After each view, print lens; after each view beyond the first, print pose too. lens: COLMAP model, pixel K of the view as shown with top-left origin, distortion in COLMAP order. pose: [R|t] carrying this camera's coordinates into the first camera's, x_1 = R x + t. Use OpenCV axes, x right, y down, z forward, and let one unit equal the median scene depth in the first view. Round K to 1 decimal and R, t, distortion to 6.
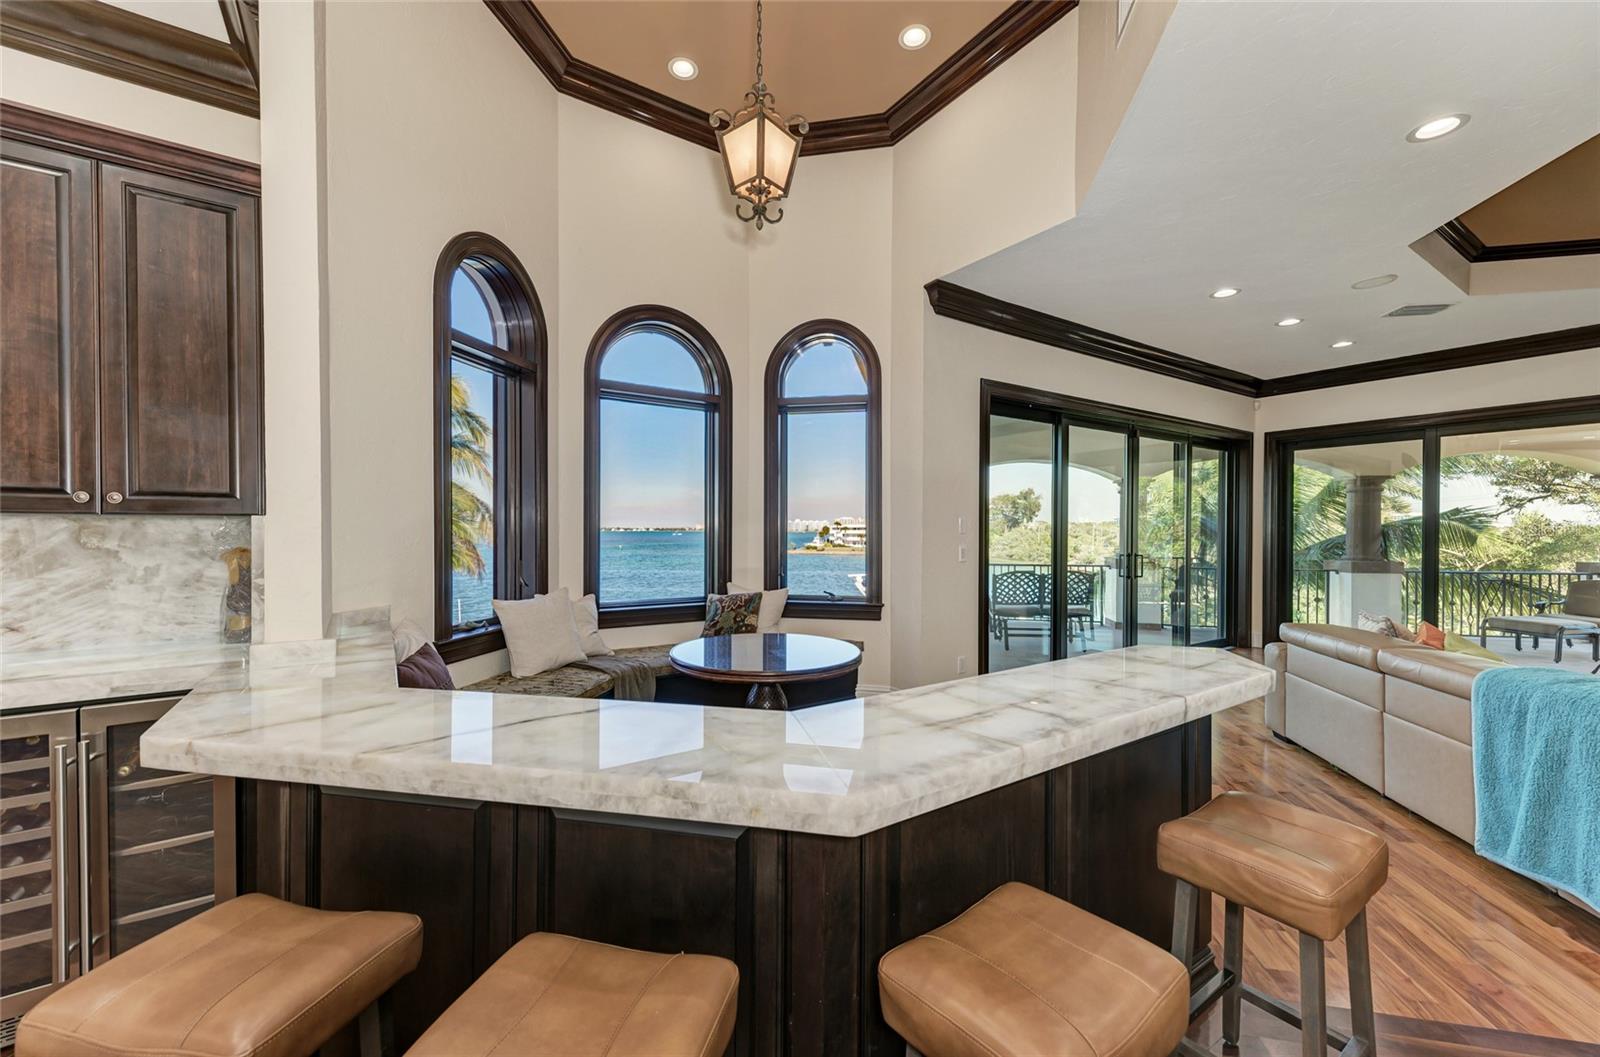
lens RADIAL K [[622.5, 0, 801.8], [0, 622.5, 534.4], [0, 0, 1]] dist [0.007314, 0.000025]
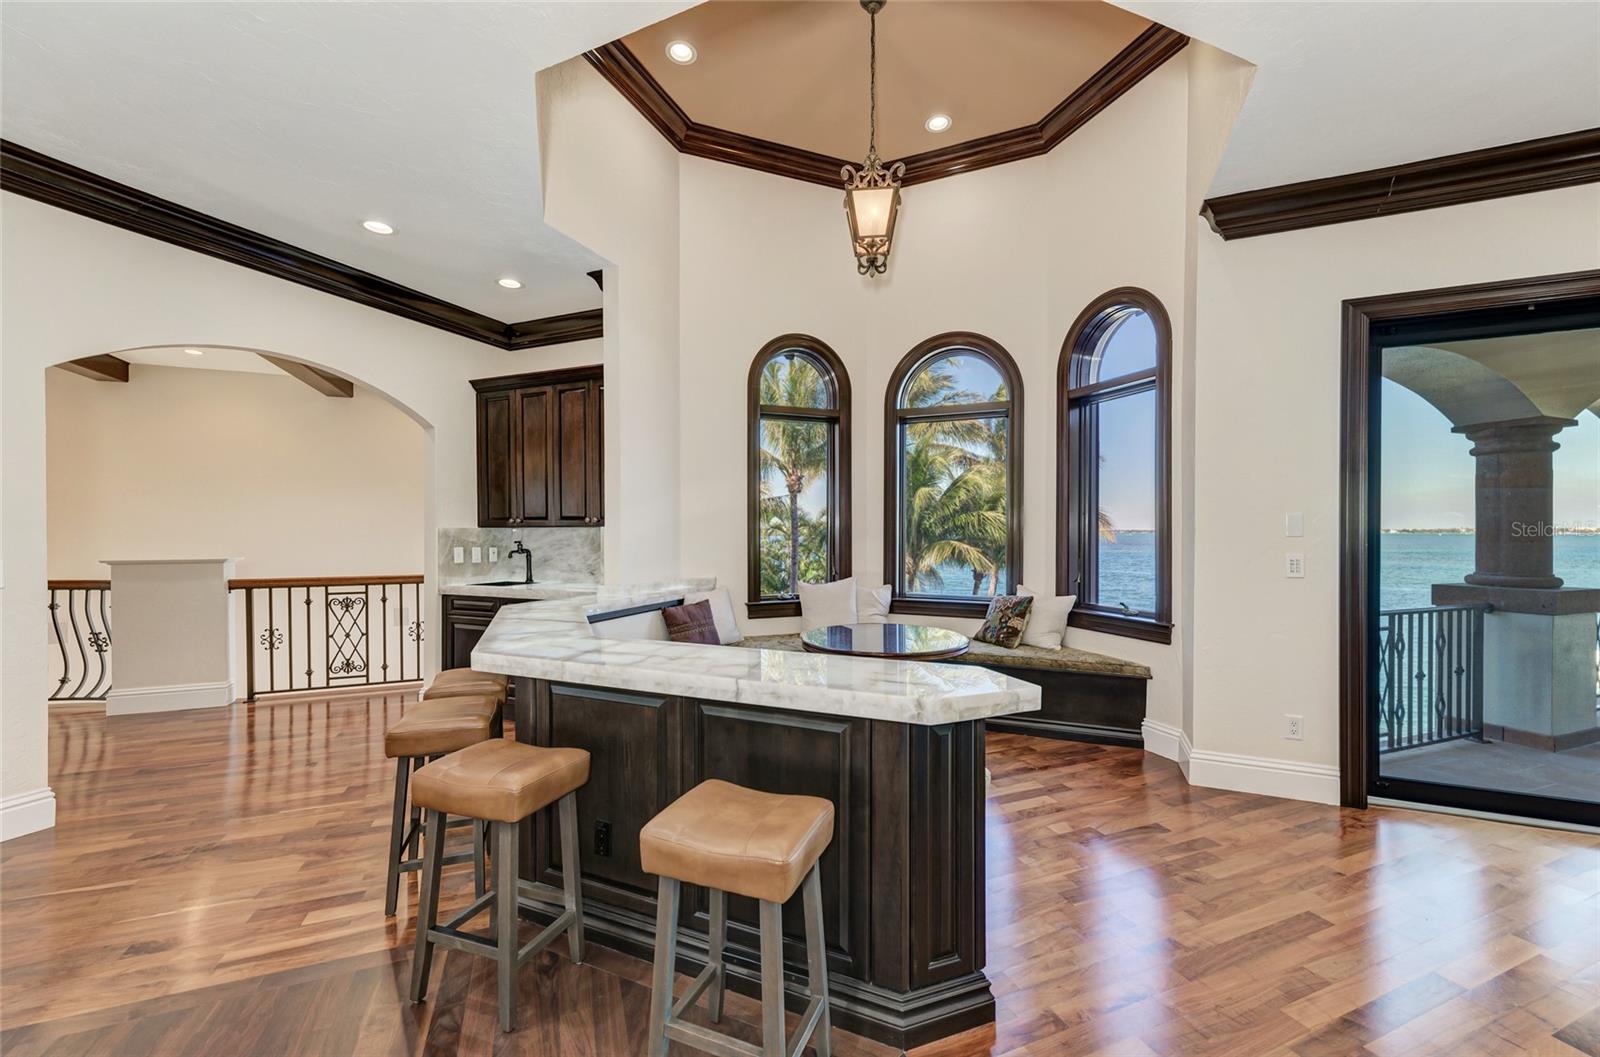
lens RADIAL K [[622.5, 0, 801.8], [0, 622.5, 534.4], [0, 0, 1]] dist [0.007314, 0.000025]
pose [[0.540530, 0.001928, -0.841323, 0.622377], [-0.002567, 0.999996, 0.000642, -0.003872], [0.841321, 0.001812, 0.540533, 0.189838]]
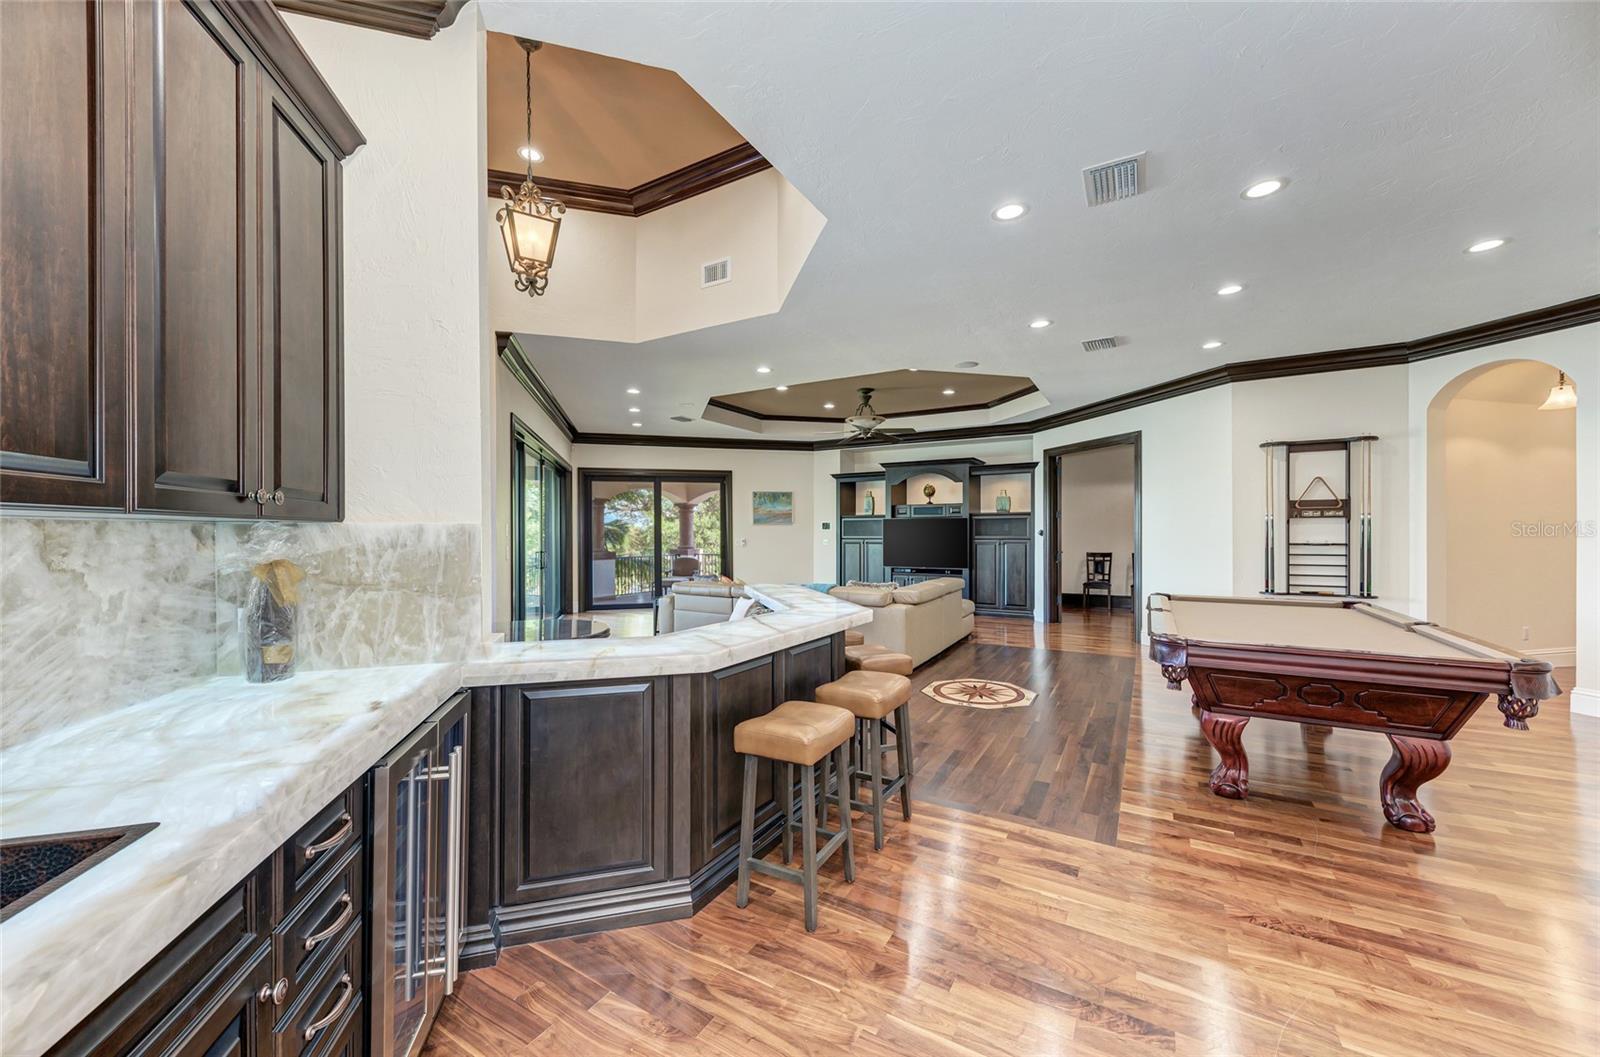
lens RADIAL K [[601.6, 0, 801.4], [0, 601.6, 534.3], [0, 0, 1]] dist [0.015822, -0.000130]
pose [[0.331279, 0.000311, 0.943533, -0.675365], [0.003866, 0.999991, -0.001687, -0.004261], [-0.943525, 0.004206, 0.331275, 0.055047]]
